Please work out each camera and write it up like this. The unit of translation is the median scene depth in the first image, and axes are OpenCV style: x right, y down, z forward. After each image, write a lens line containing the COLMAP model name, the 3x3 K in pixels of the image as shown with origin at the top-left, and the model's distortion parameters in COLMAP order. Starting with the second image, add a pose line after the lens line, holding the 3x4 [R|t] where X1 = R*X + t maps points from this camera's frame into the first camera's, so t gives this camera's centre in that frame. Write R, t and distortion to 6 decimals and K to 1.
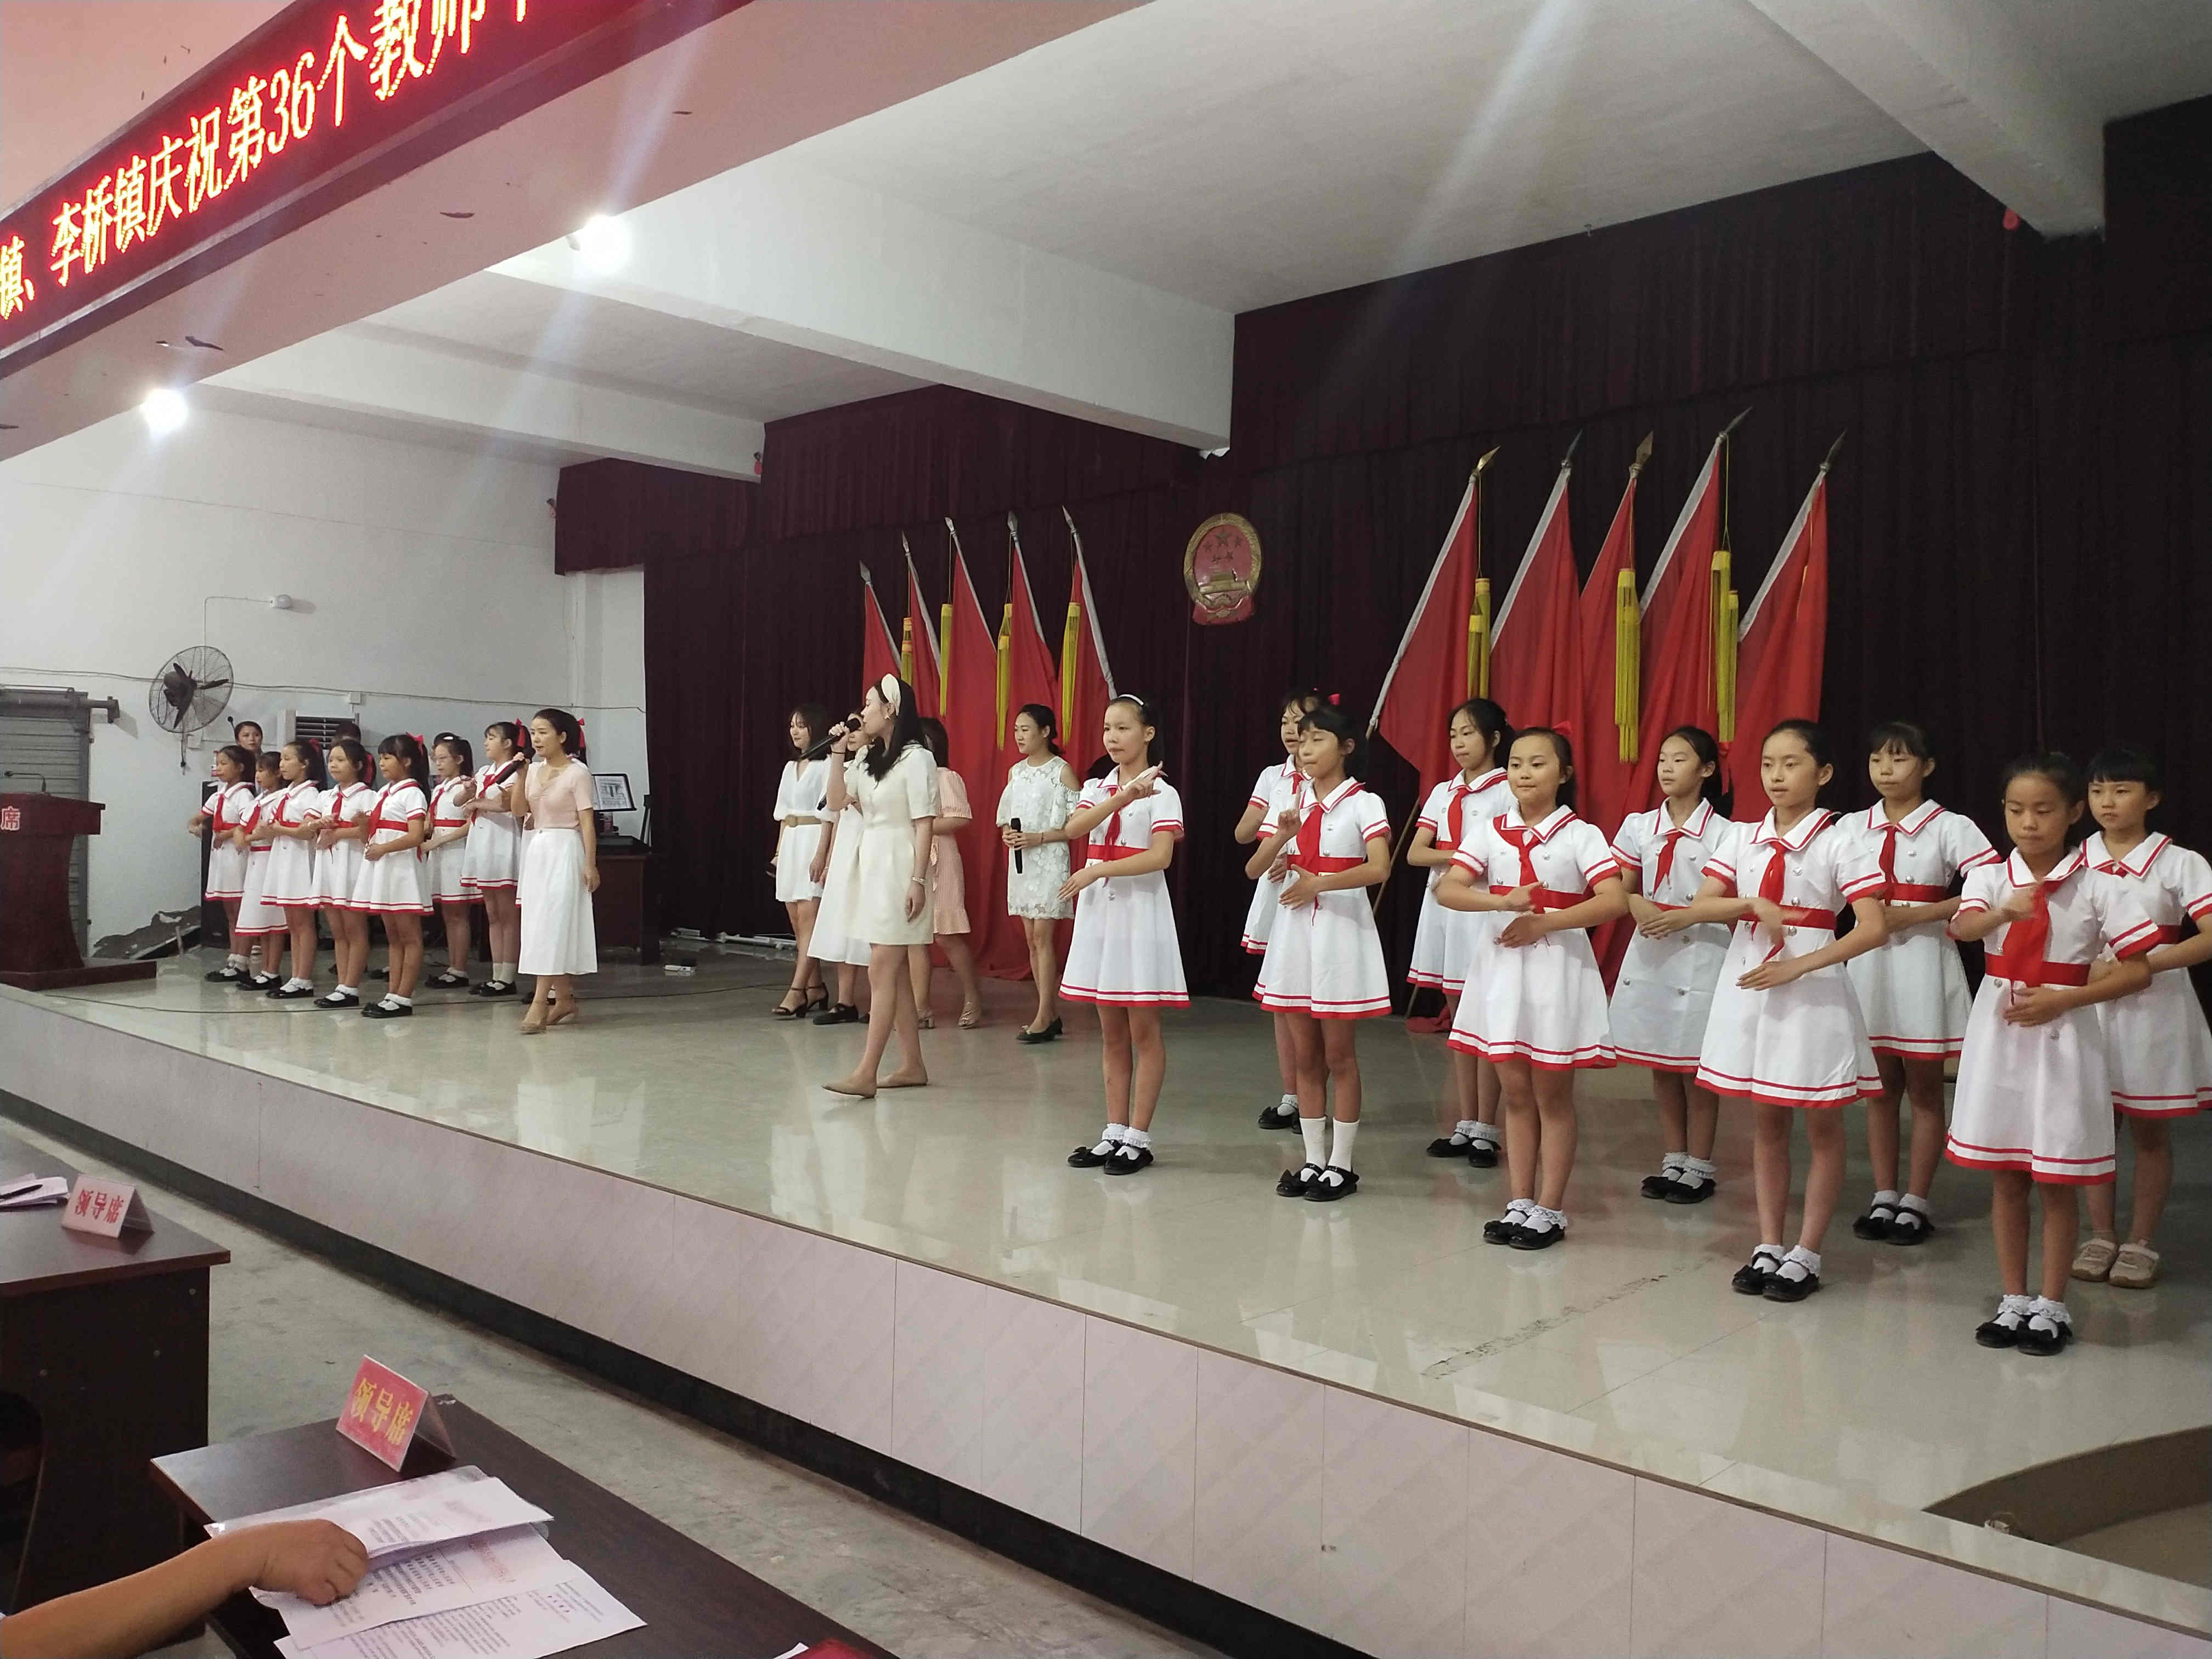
lens RADIAL K [[1798.8, 0, 1103.3], [0, 1798.8, 817.1], [0, 0, 1]] dist [0.030595, -0.076200]
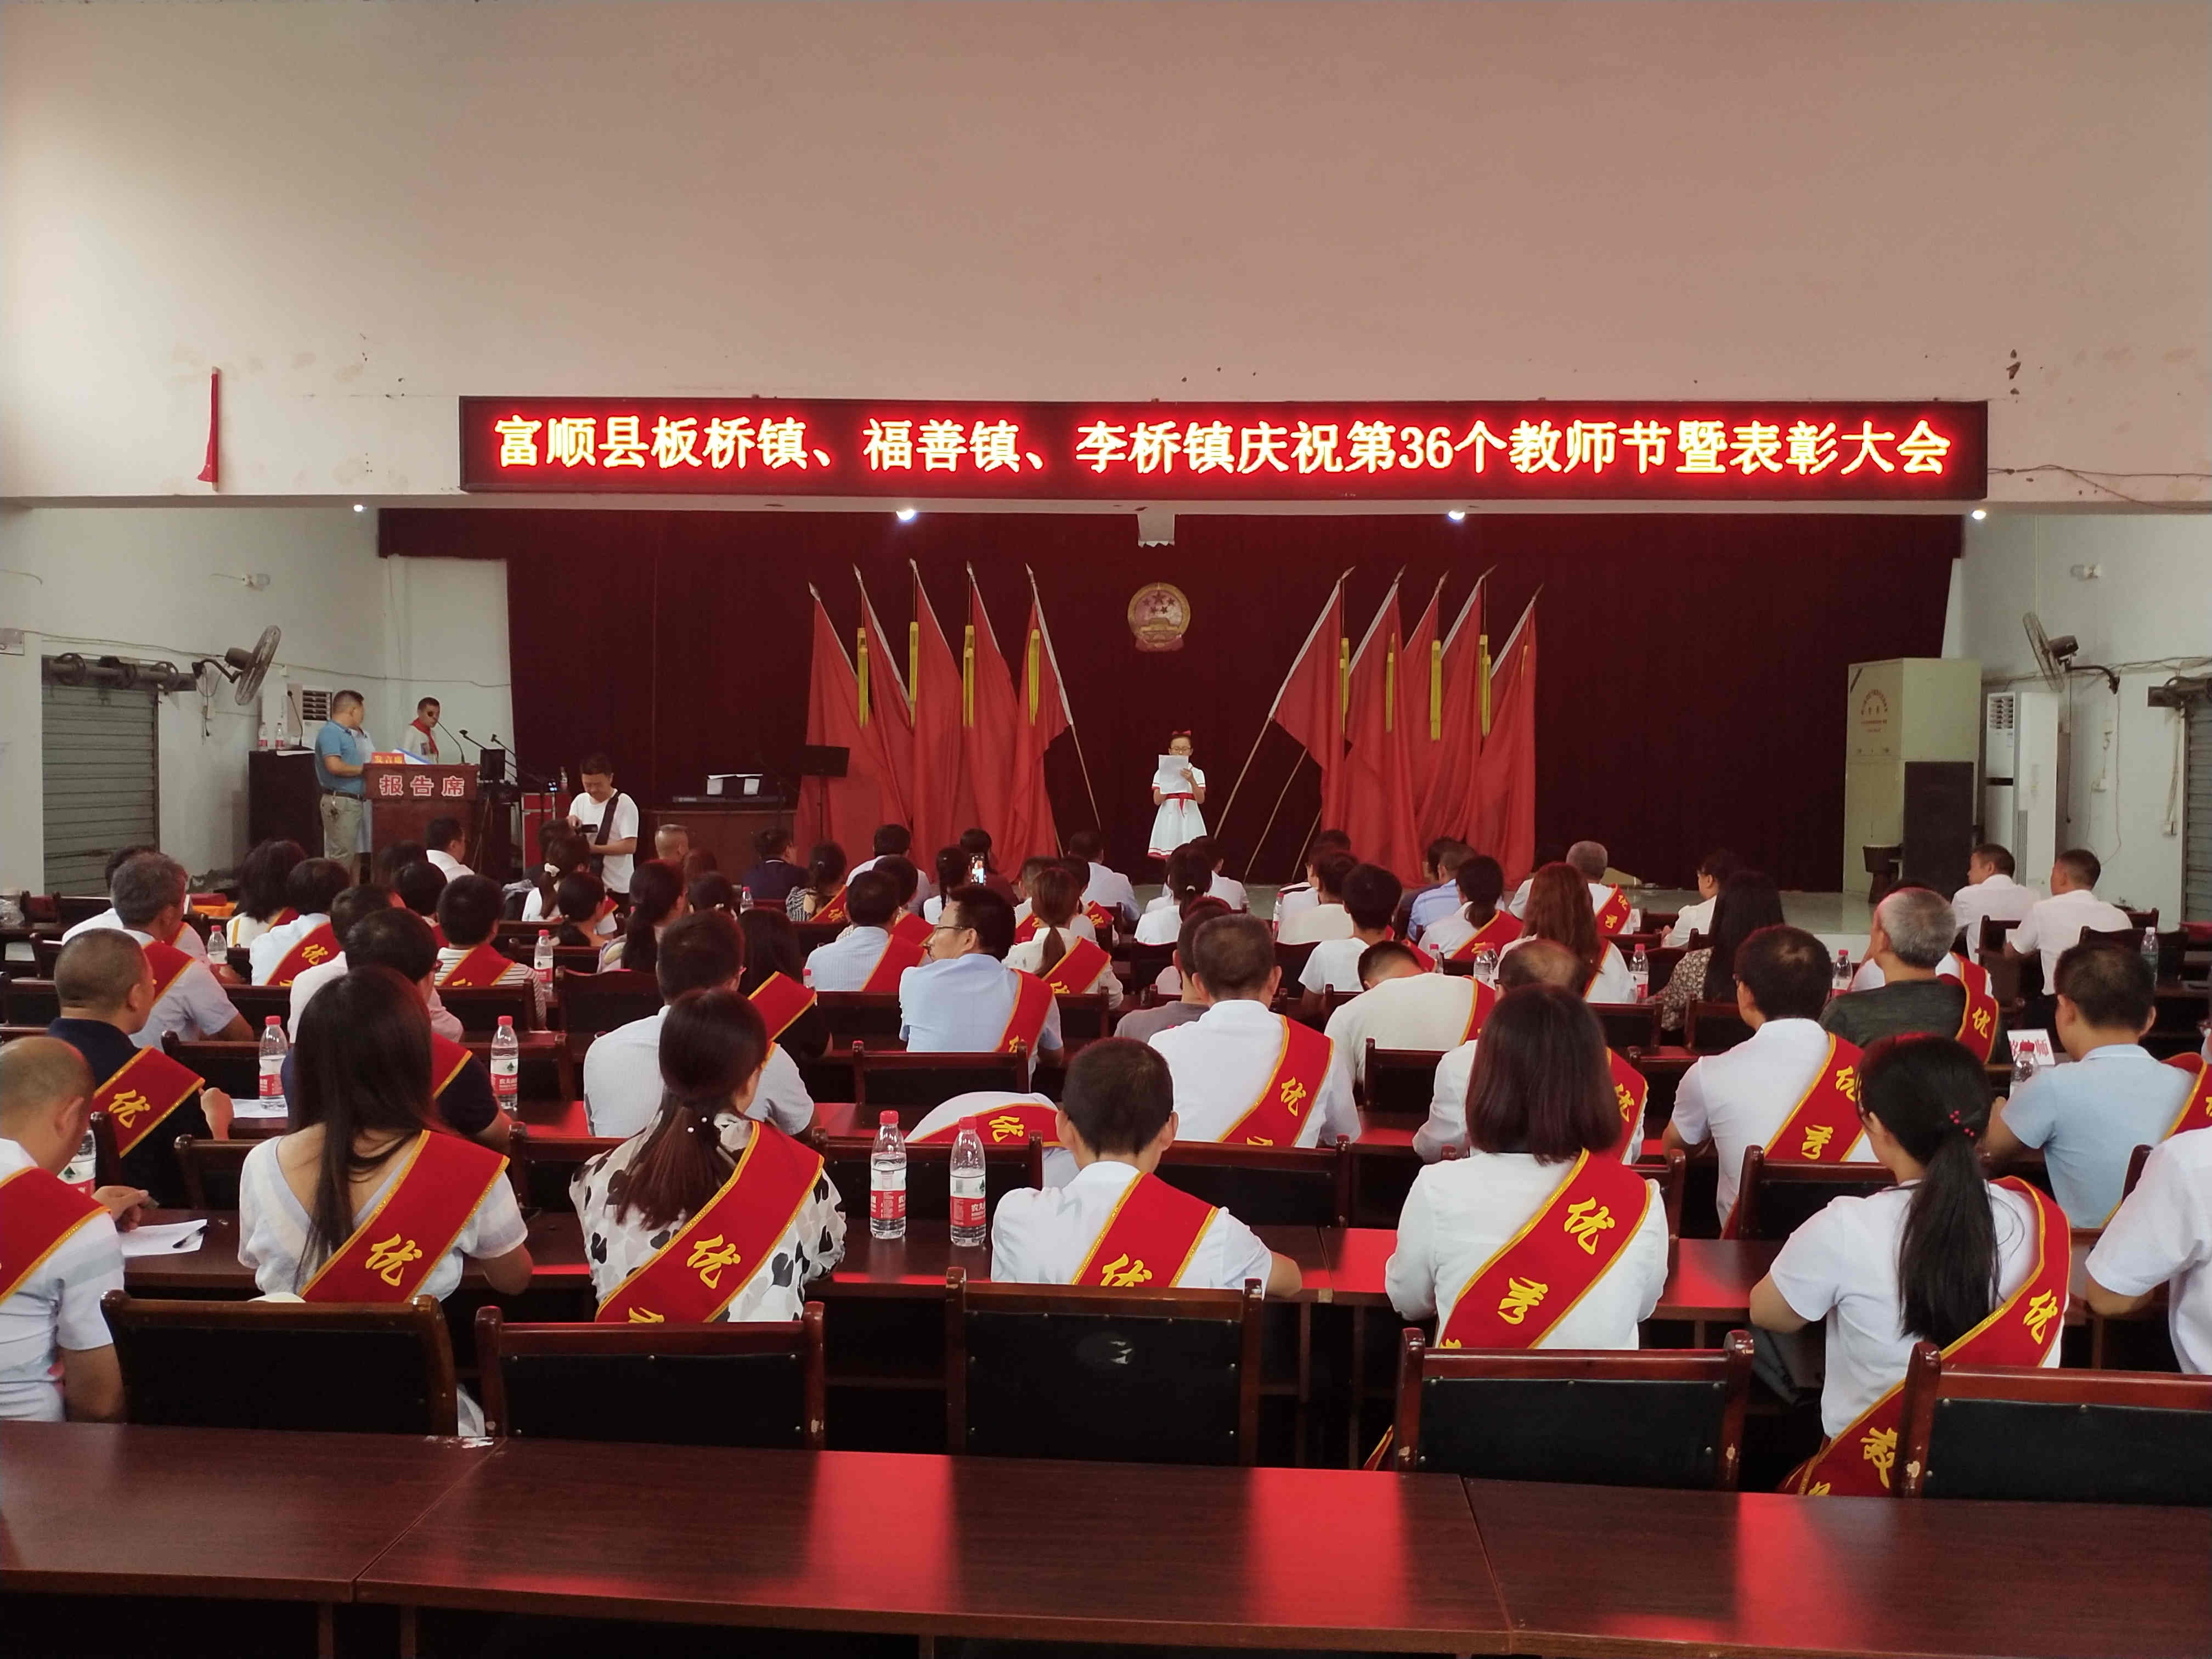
lens RADIAL K [[1798.8, 0, 1101.3], [0, 1798.8, 828.0], [0, 0, 1]] dist [0.030595, -0.076200]
pose [[0.759633, -0.030973, 0.649614, -1.101708], [0.009137, 0.999275, 0.036961, -0.009650], [-0.650288, -0.022142, 0.759365, -0.210770]]
